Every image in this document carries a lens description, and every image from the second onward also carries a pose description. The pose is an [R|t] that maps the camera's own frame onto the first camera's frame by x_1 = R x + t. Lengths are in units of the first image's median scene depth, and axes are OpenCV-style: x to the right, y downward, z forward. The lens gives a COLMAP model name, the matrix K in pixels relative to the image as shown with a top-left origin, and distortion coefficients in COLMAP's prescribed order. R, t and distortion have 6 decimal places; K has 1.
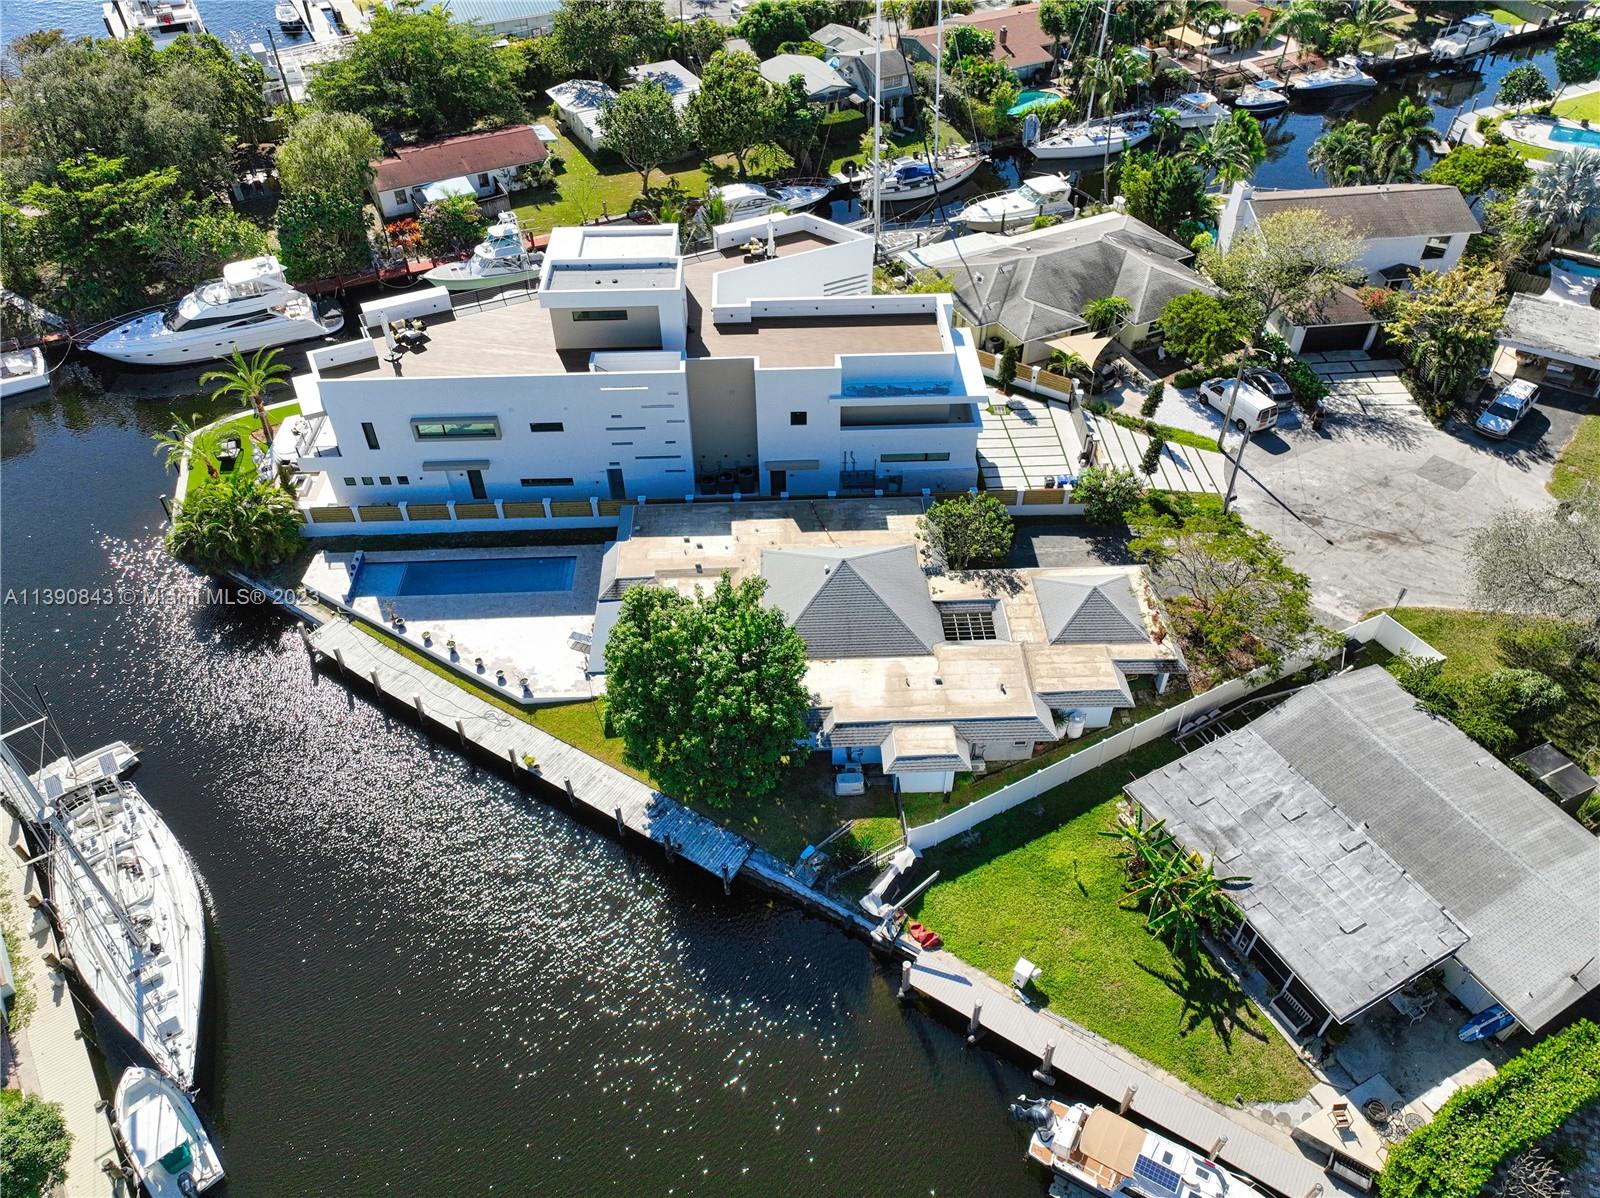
lens RADIAL K [[1132.1, 0, 802.0], [0, 1132.1, 594.8], [0, 0, 1]] dist [-0.004380, 0.026189]
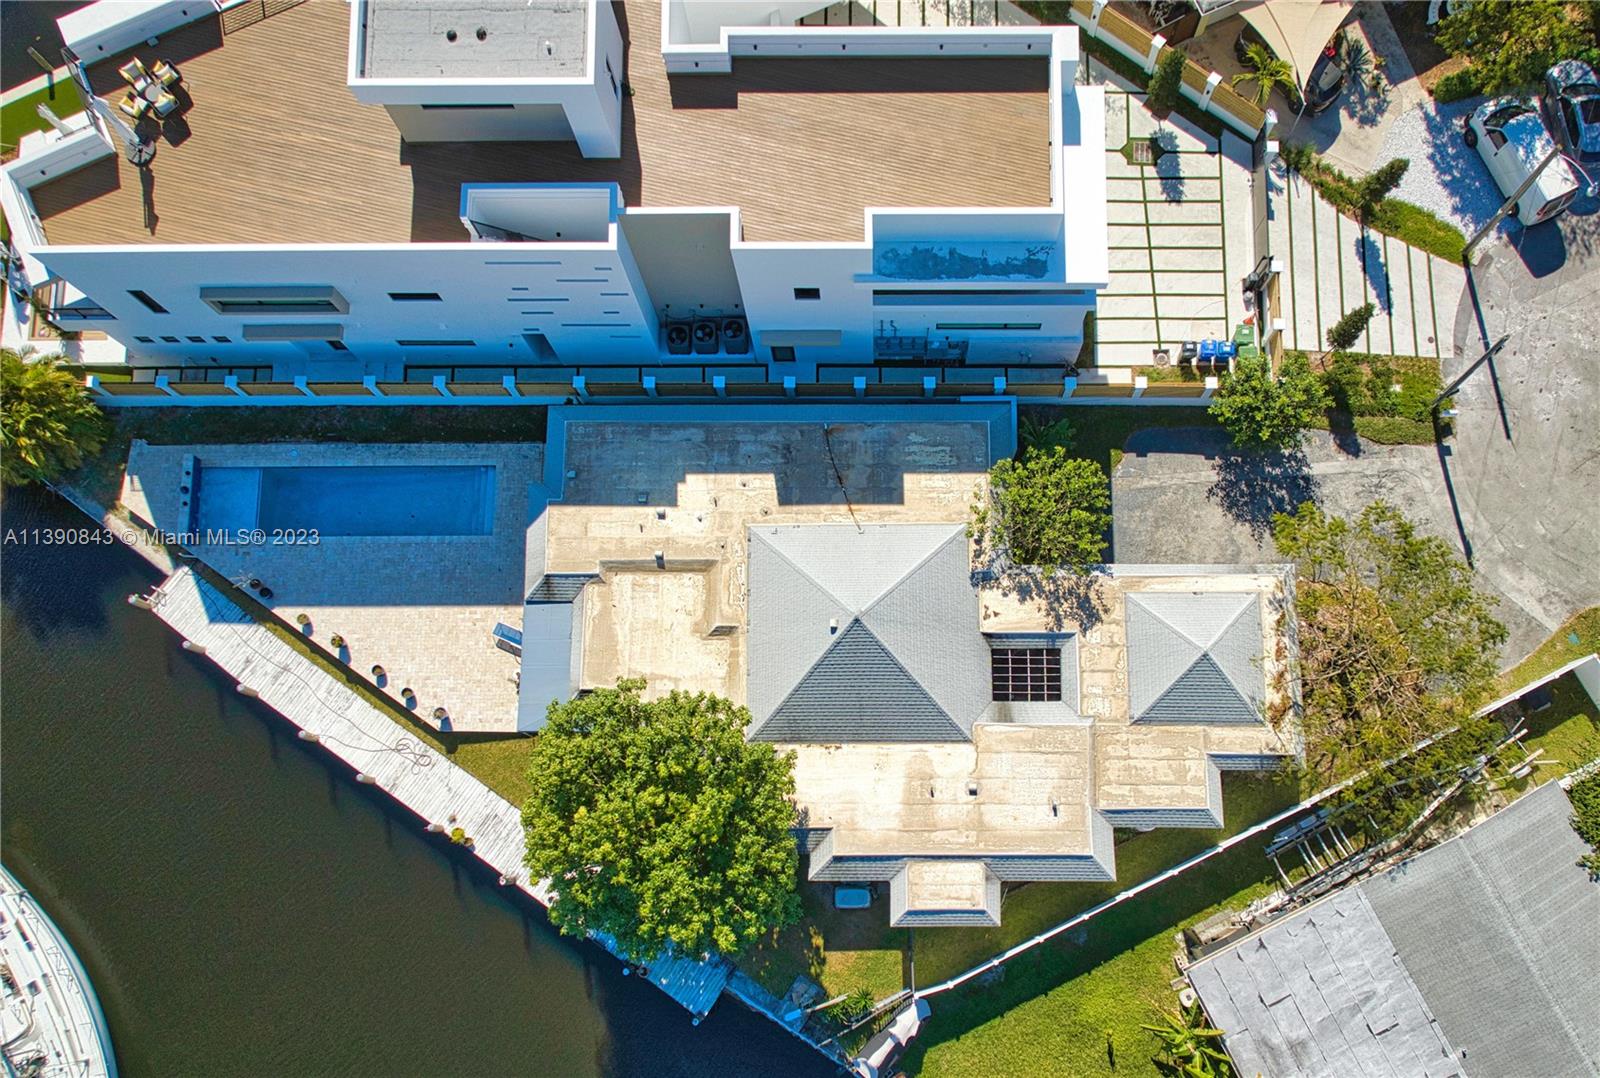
lens RADIAL K [[1178.7, 0, 872.5], [0, 1178.7, 656.2], [0, 0, 1]] dist [0.014094, -0.015353]
pose [[0.999342, 0.036018, -0.004344, 0.051082], [-0.026243, 0.800350, 0.598959, -0.452964], [0.025051, -0.598450, 0.800768, 0.401428]]
